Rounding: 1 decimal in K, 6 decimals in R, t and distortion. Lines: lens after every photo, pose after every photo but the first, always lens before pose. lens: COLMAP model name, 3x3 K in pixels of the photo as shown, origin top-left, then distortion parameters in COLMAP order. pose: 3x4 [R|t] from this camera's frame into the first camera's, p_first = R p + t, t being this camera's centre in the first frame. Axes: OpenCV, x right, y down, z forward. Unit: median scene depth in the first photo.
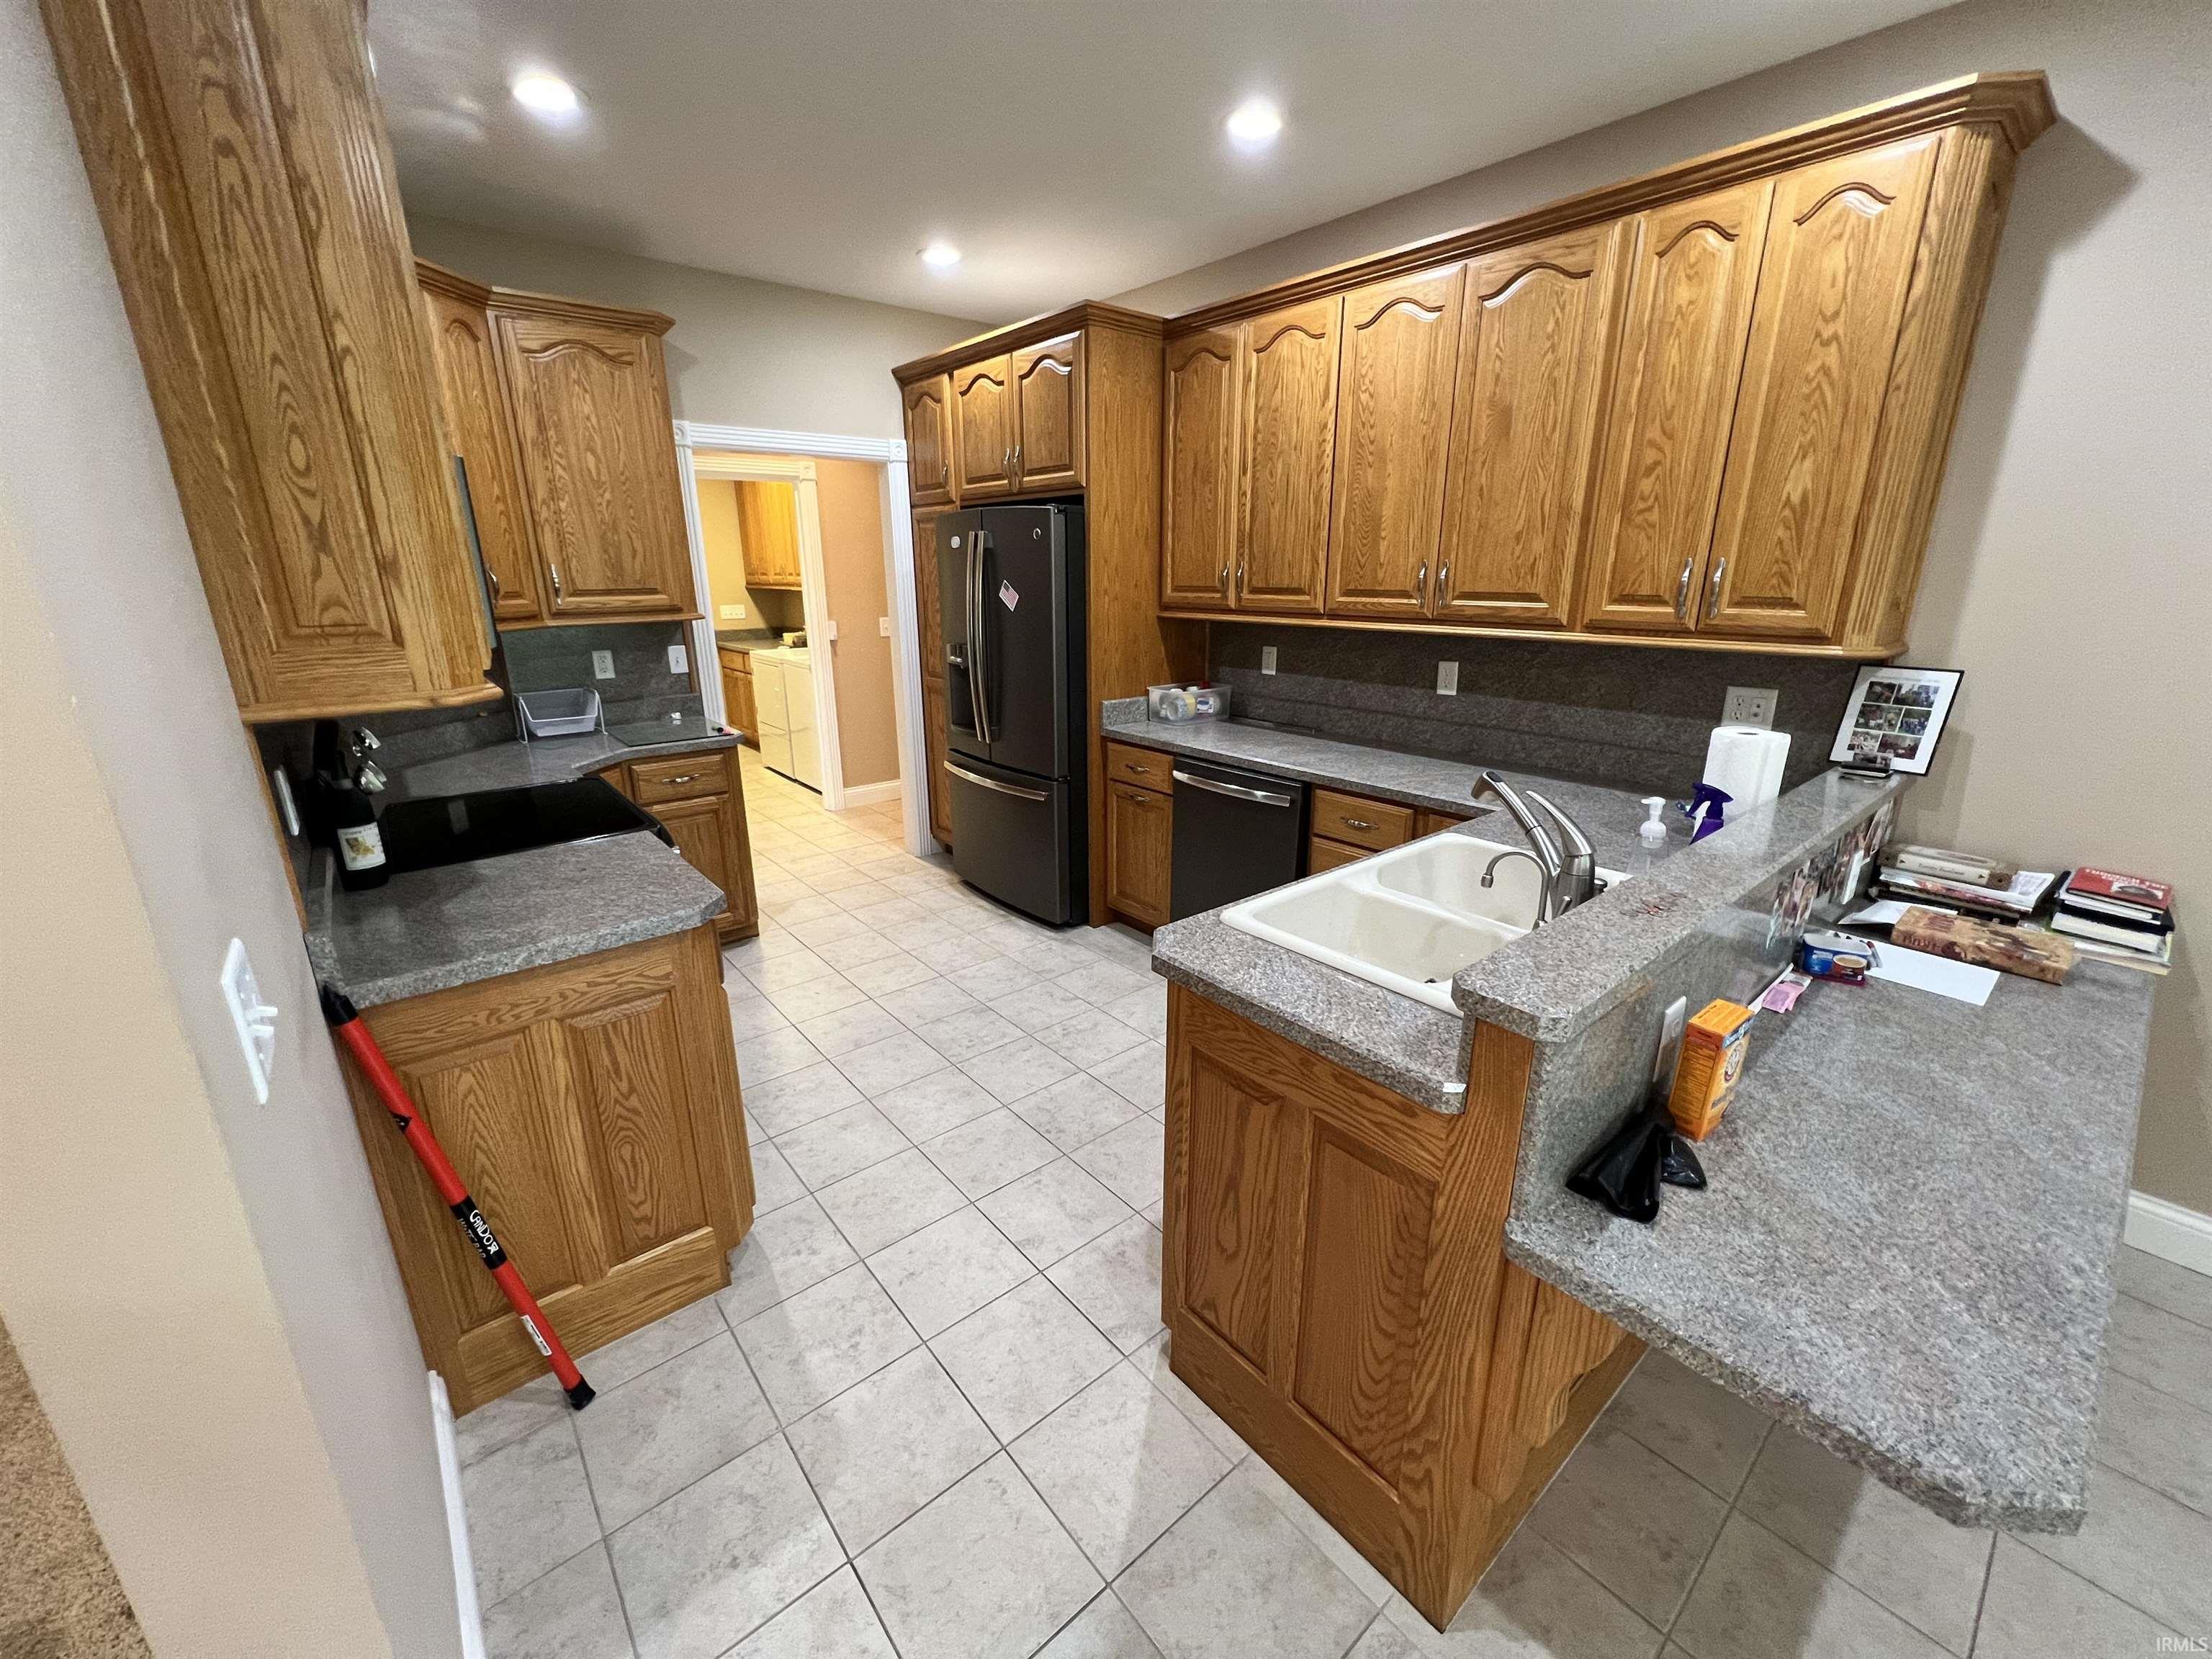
lens RADIAL K [[887.6, 0, 1109.2], [0, 887.6, 826.3], [0, 0, 1]] dist [-0.002120, 0.000543]
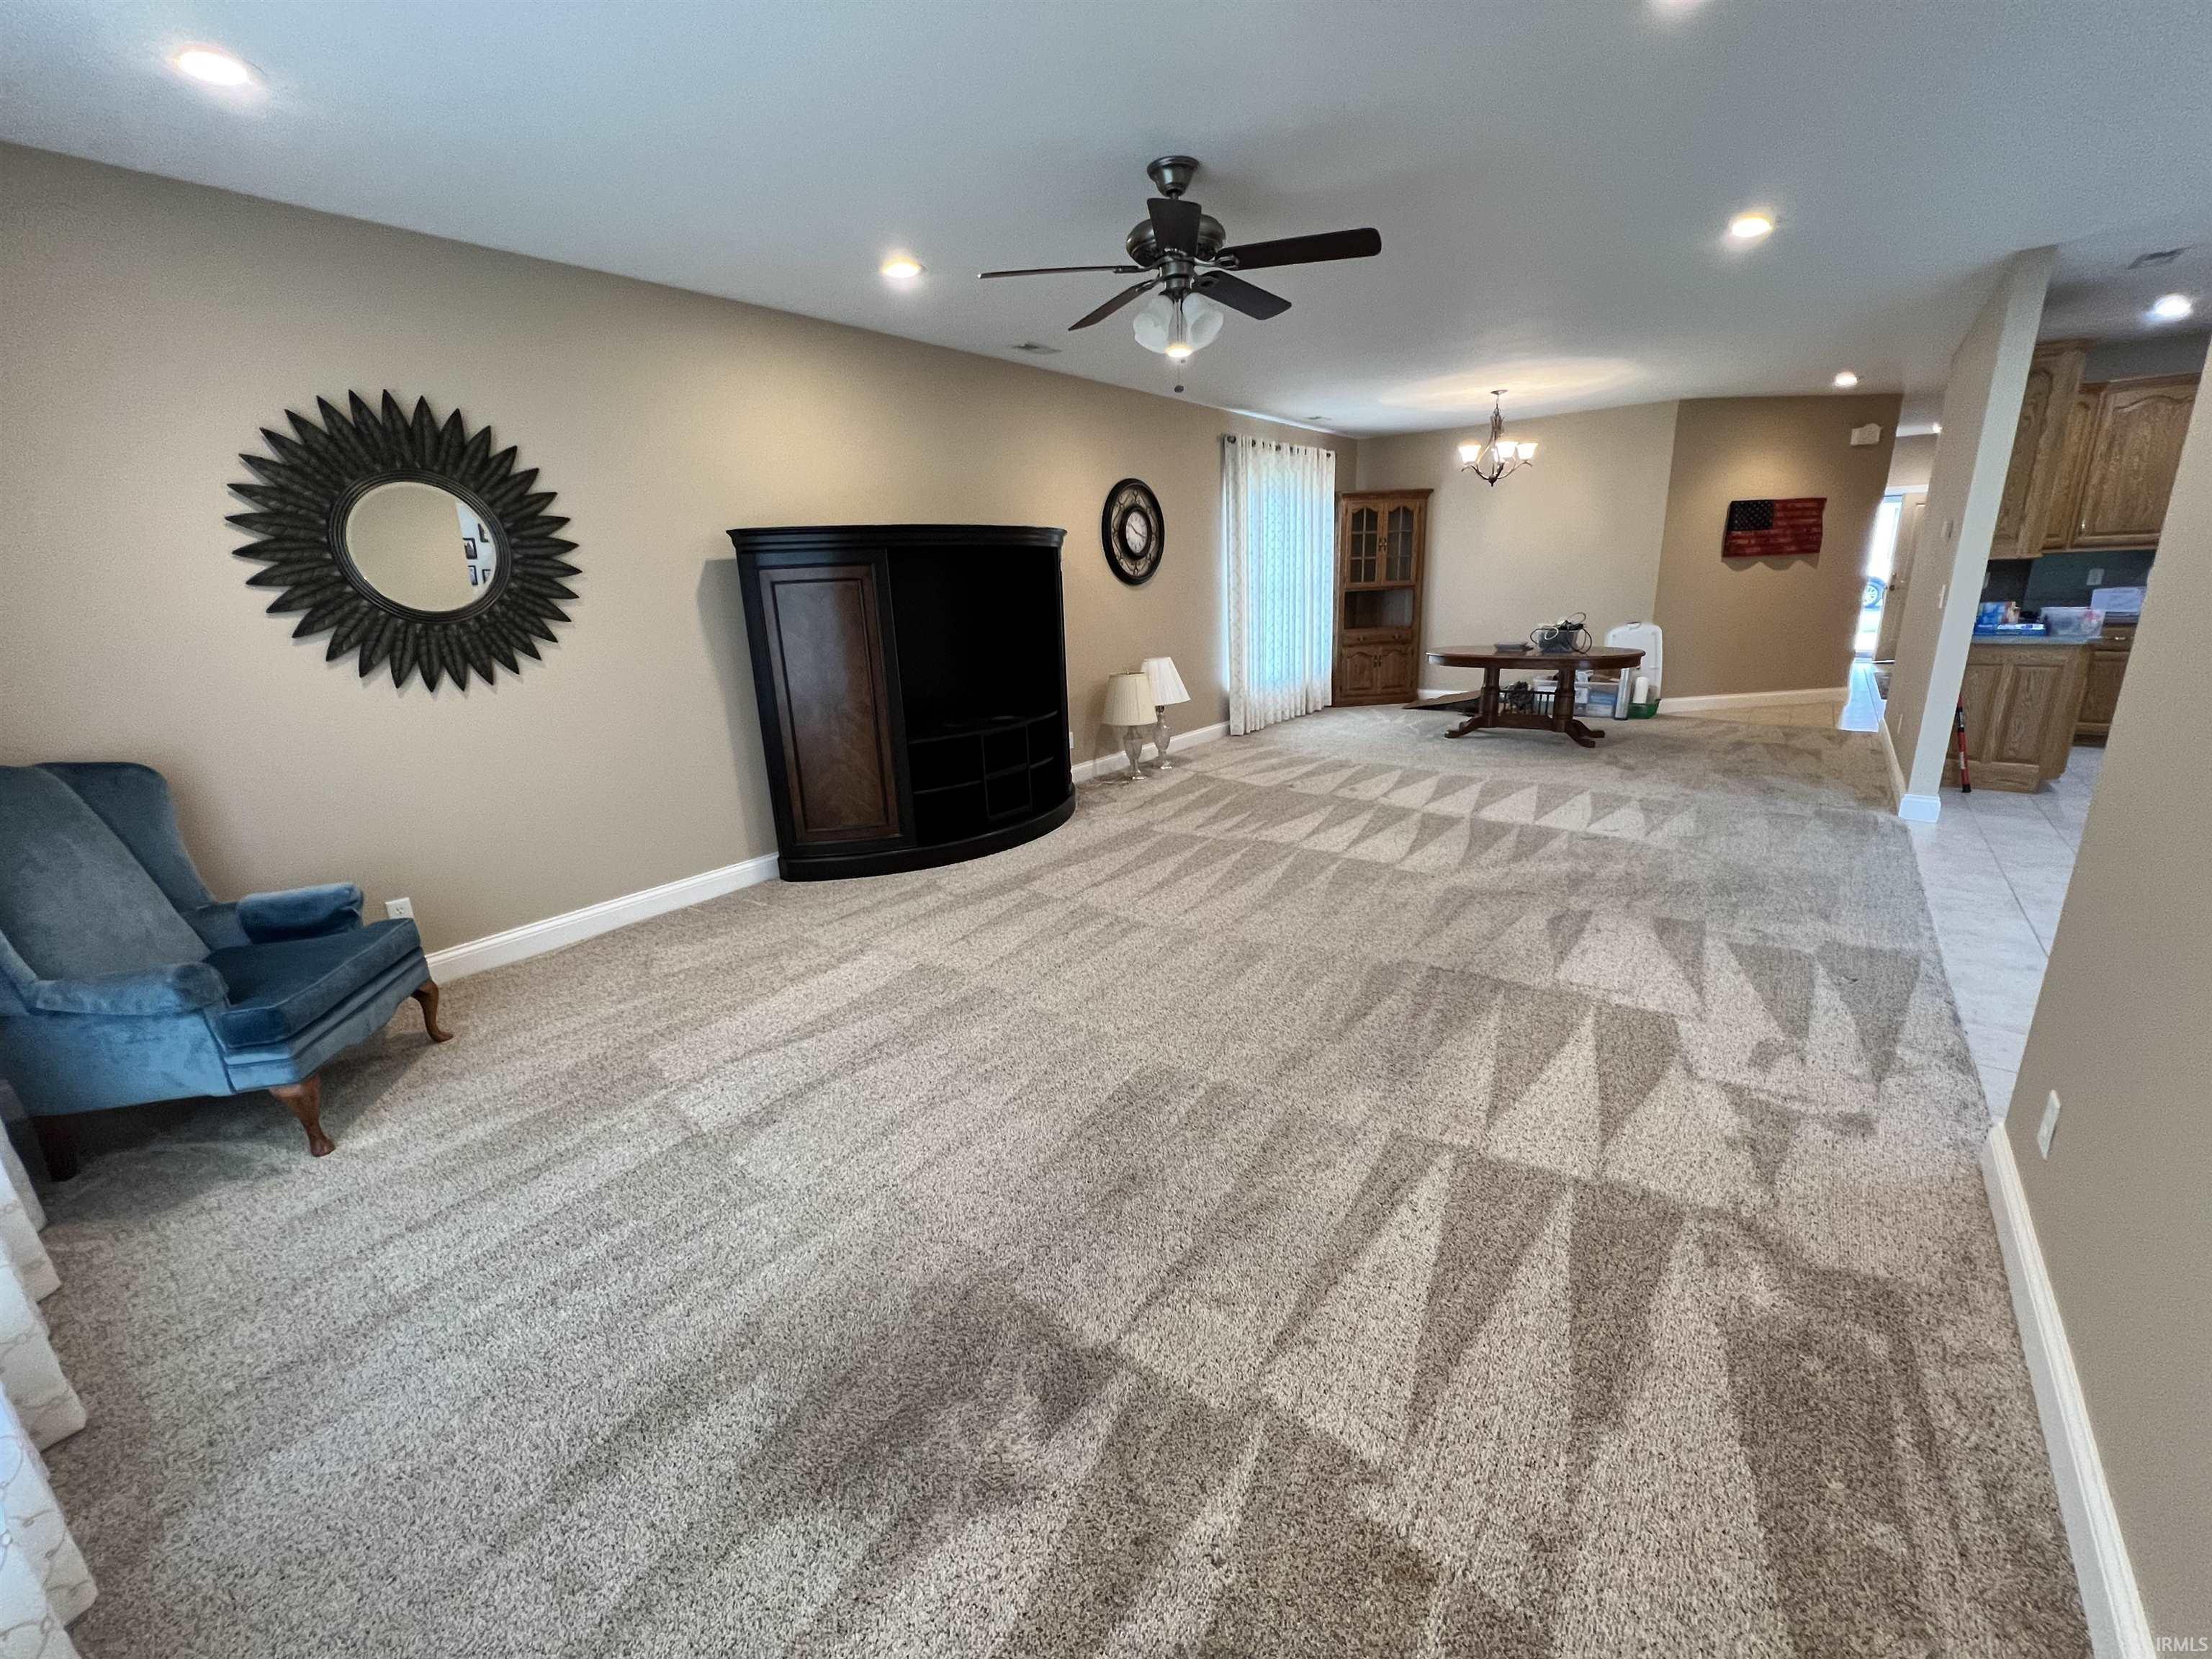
lens RADIAL K [[887.6, 0, 1113.3], [0, 887.6, 823.1], [0, 0, 1]] dist [-0.002120, 0.000543]
pose [[0.210802, 0.256788, -0.943198, 0.921219], [-0.240334, 0.948878, 0.204621, 0.447840], [0.947524, 0.183549, 0.261740, -1.393996]]
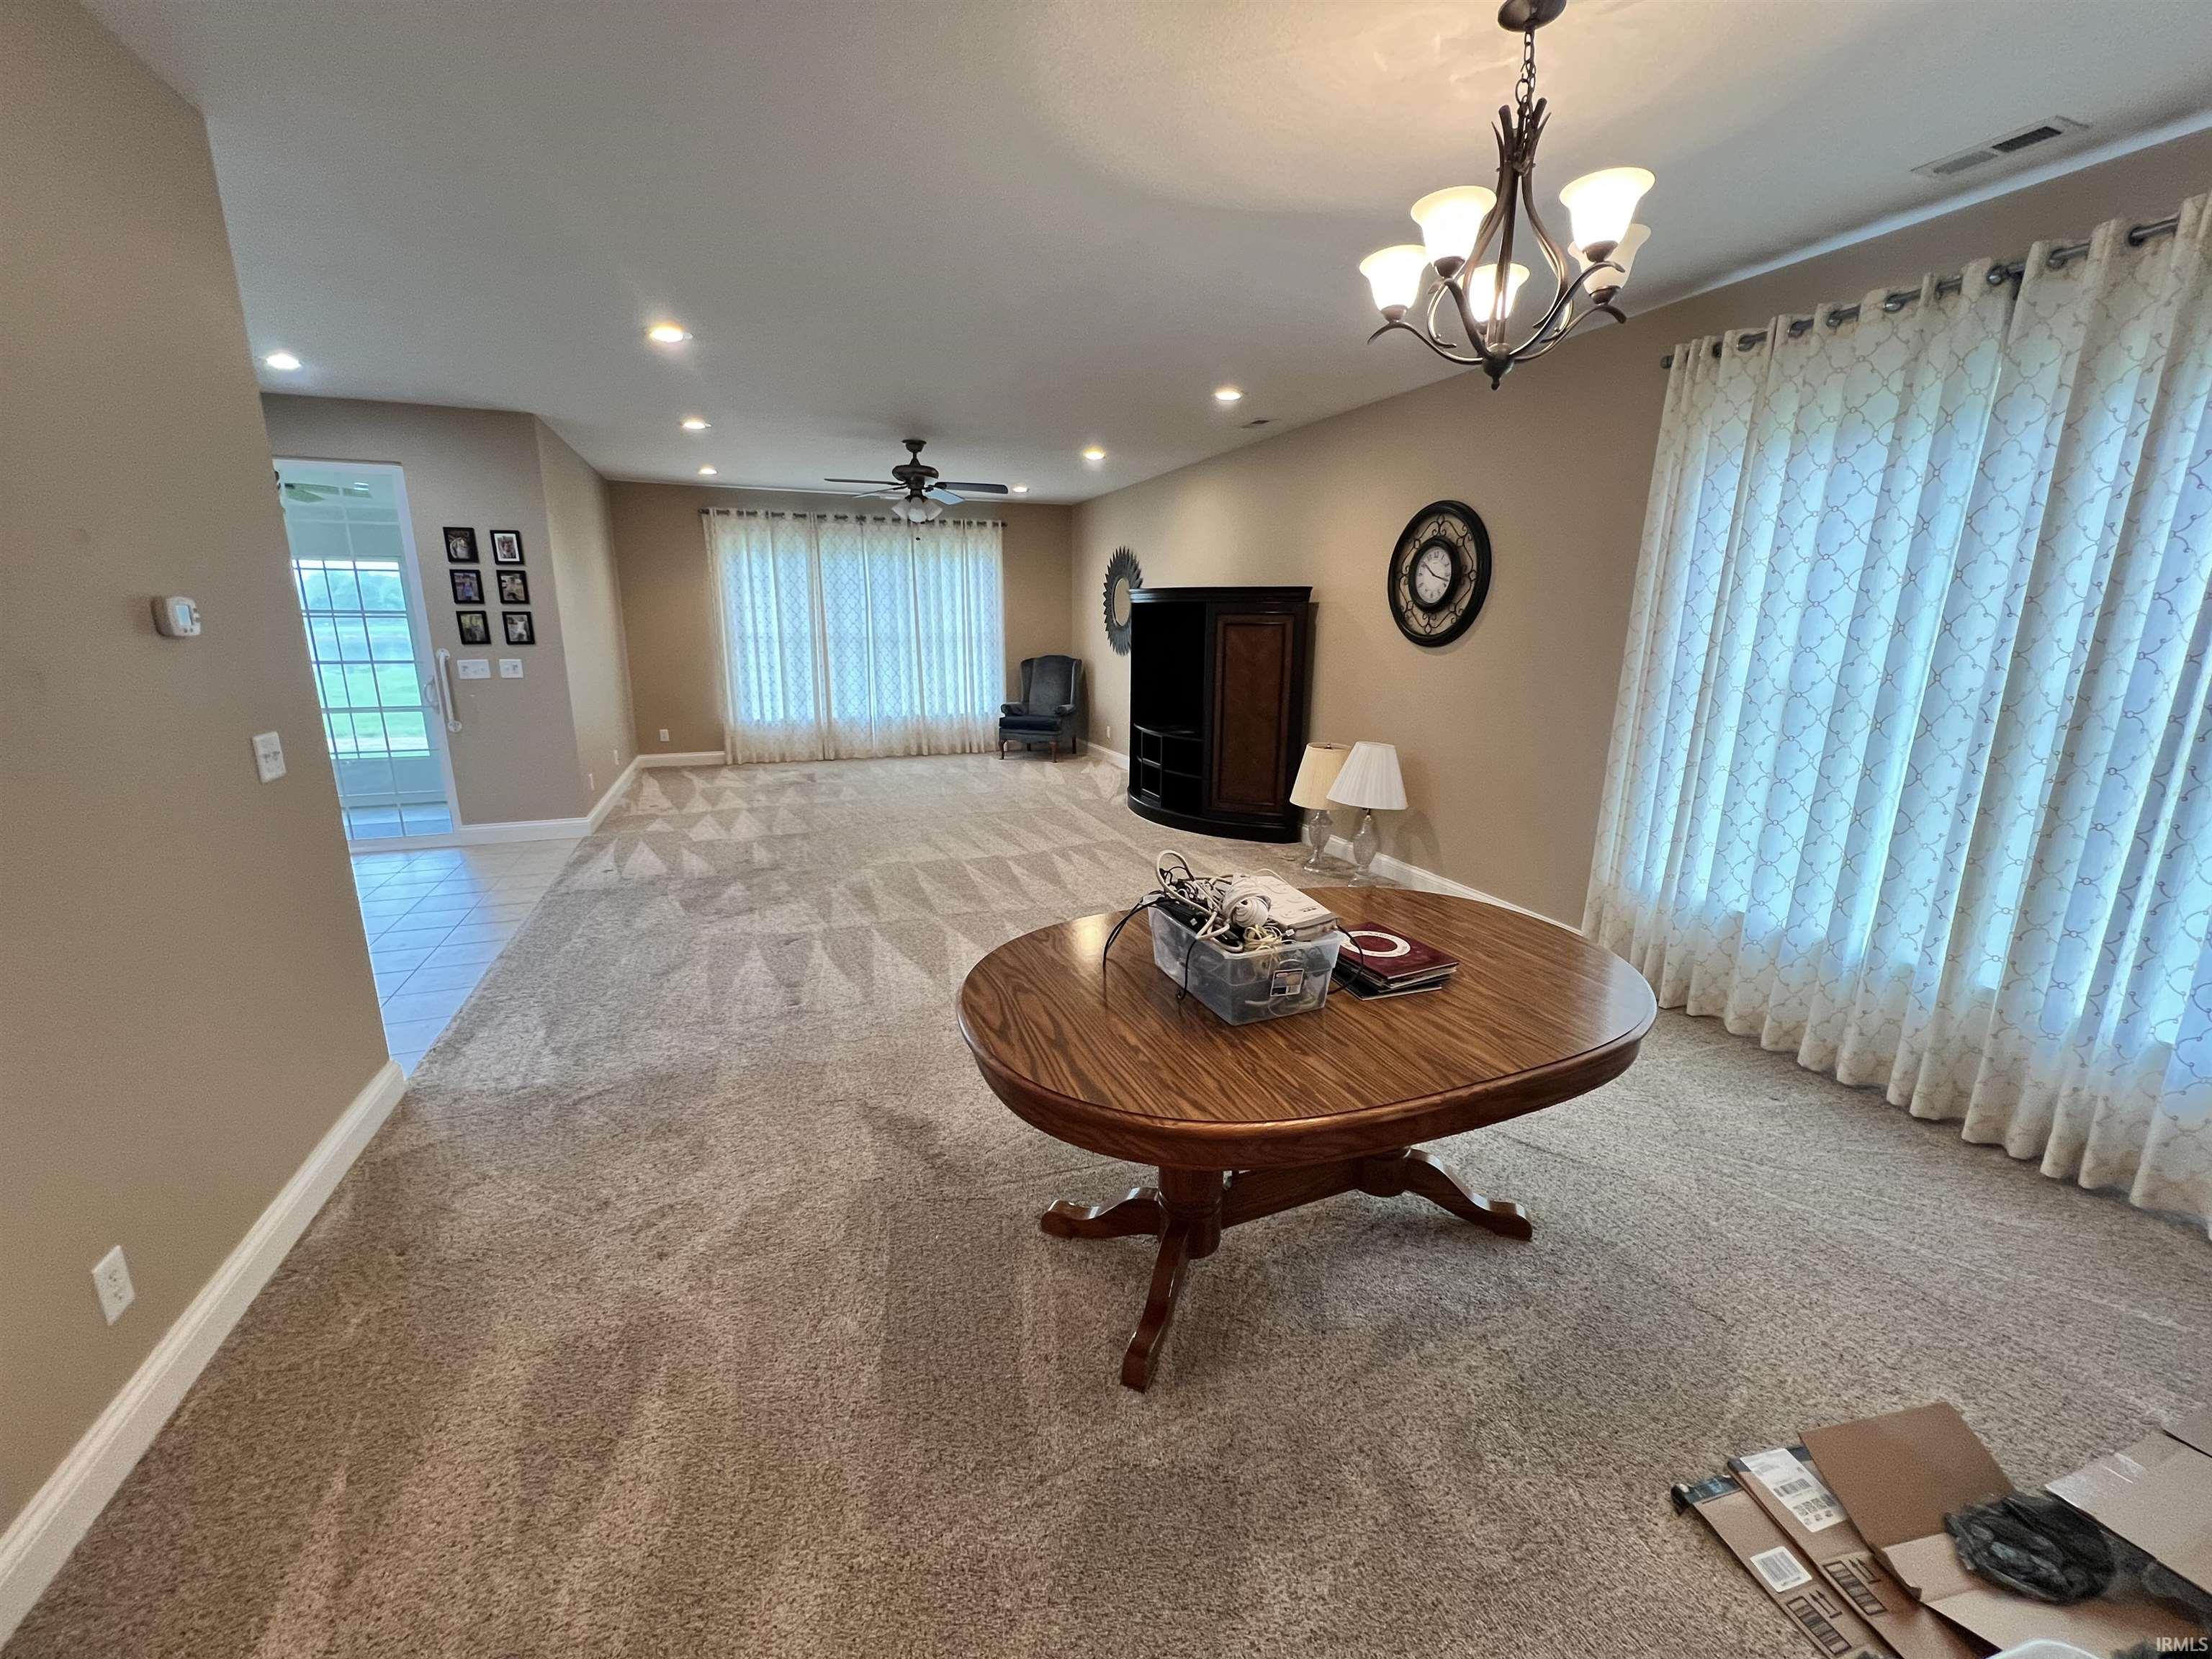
lens RADIAL K [[887.6, 0, 1100.6], [0, 887.6, 827.6], [0, 0, 1]] dist [-0.002120, 0.000543]
pose [[-0.946232, -0.078445, 0.313833, -1.164081], [0.089783, 0.868351, 0.487755, -0.194527], [-0.310779, 0.489706, -0.814619, 0.670563]]
